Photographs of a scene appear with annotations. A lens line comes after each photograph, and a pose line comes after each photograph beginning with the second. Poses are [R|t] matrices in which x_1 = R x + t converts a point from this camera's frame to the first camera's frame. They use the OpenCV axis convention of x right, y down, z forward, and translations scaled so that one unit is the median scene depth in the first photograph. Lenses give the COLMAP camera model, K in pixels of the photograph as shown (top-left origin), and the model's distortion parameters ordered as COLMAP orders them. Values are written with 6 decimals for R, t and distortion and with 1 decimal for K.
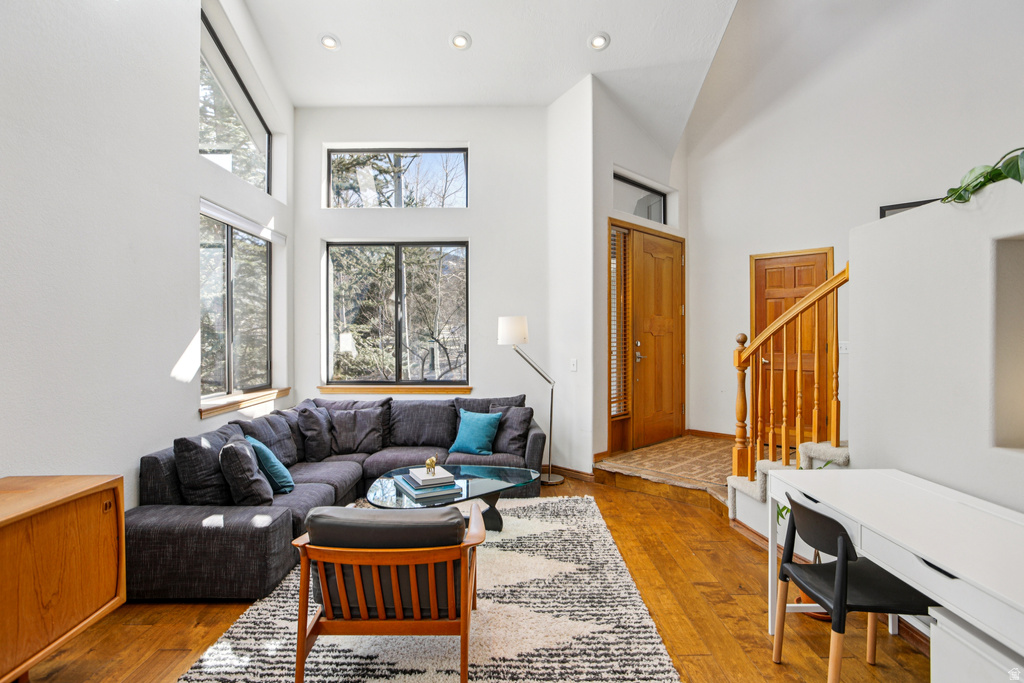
lens RADIAL K [[535.7, 0, 511.6], [0, 535.7, 346.2], [0, 0, 1]] dist [-0.047919, 0.001154]
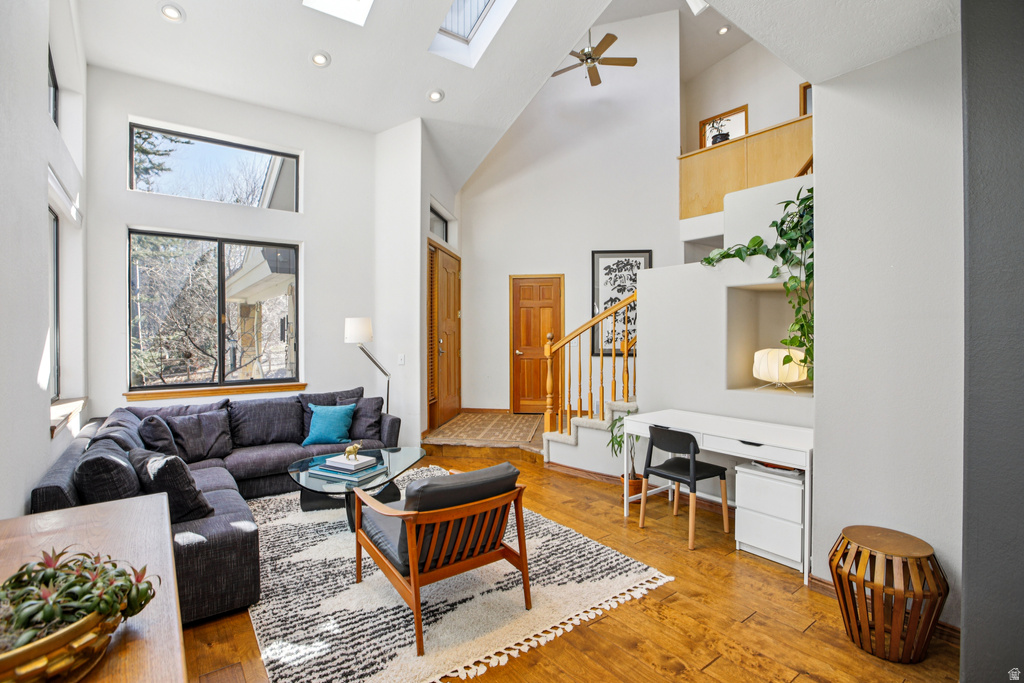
lens RADIAL K [[482.0, 0, 510.1], [0, 482.0, 342.4], [0, 0, 1]] dist [-0.047107, 0.018426]
pose [[0.807652, -0.010960, 0.589558, -0.332057], [0.012462, 0.999921, 0.001516, -0.001229], [-0.589528, 0.006122, 0.807725, 0.001617]]
